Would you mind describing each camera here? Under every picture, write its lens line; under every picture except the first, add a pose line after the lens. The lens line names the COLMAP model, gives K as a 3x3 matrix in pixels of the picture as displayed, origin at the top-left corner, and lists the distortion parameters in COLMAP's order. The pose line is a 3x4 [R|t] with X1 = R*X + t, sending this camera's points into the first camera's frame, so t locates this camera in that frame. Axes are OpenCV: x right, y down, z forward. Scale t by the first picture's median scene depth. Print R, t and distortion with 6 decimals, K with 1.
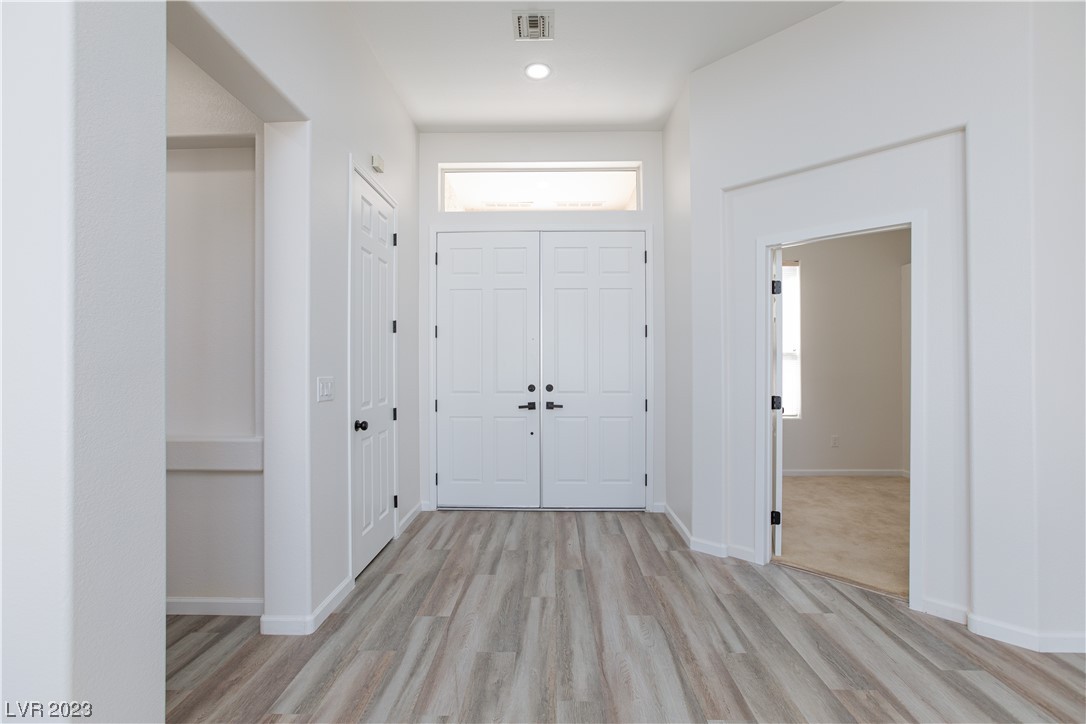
lens RADIAL K [[500.4, 0, 548.1], [0, 500.4, 363.2], [0, 0, 1]] dist [-0.033520, 0.021226]
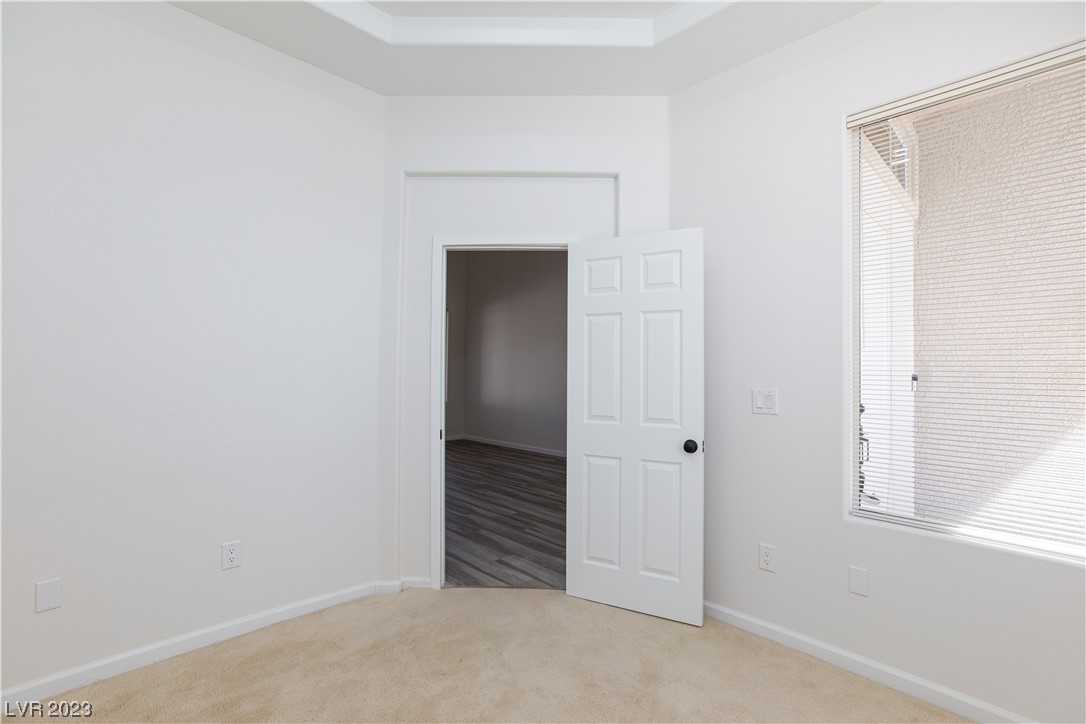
lens RADIAL K [[500.4, 0, 548.1], [0, 500.4, 363.2], [0, 0, 1]] dist [-0.033520, 0.021226]
pose [[-0.707941, -0.003825, -0.706262, 1.254566], [-0.001425, 0.999991, -0.003988, -0.028441], [0.706270, -0.001817, -0.707940, 1.806024]]
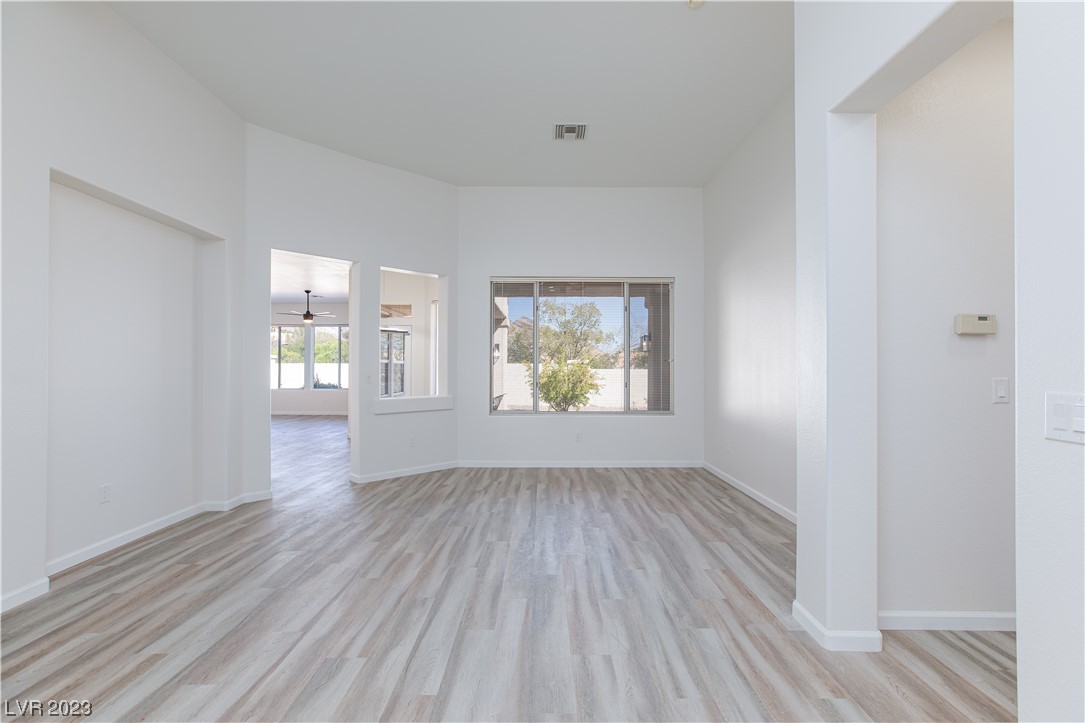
lens RADIAL K [[499.9, 0, 547.5], [0, 499.9, 362.7], [0, 0, 1]] dist [-0.033520, 0.021226]
pose [[-0.999582, -0.000927, -0.028896, 0.067317], [-0.000502, 0.999891, -0.014725, 0.009518], [0.028906, -0.014704, -0.999474, 1.278884]]
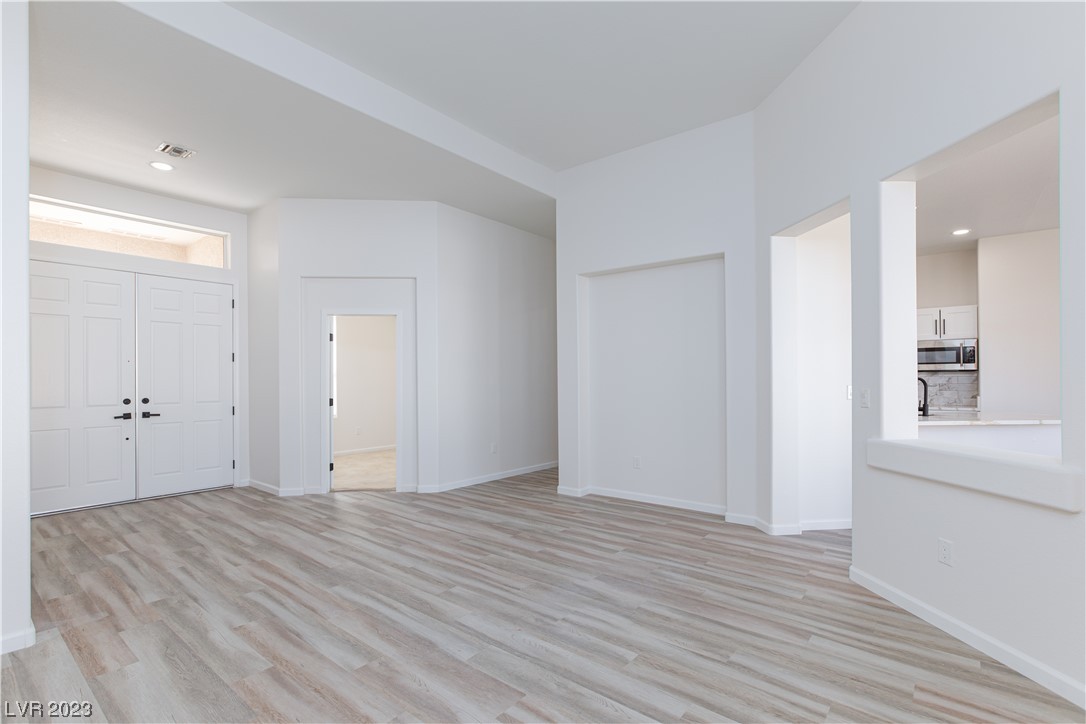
lens RADIAL K [[501.4, 0, 563.4], [0, 501.4, 378.1], [0, 0, 1]] dist [-0.019258, 0.012338]
pose [[0.594612, 0.001373, 0.804012, -0.540793], [0.003215, 0.999986, -0.004086, 0.002600], [-0.804007, 0.005015, 0.594599, -0.814039]]
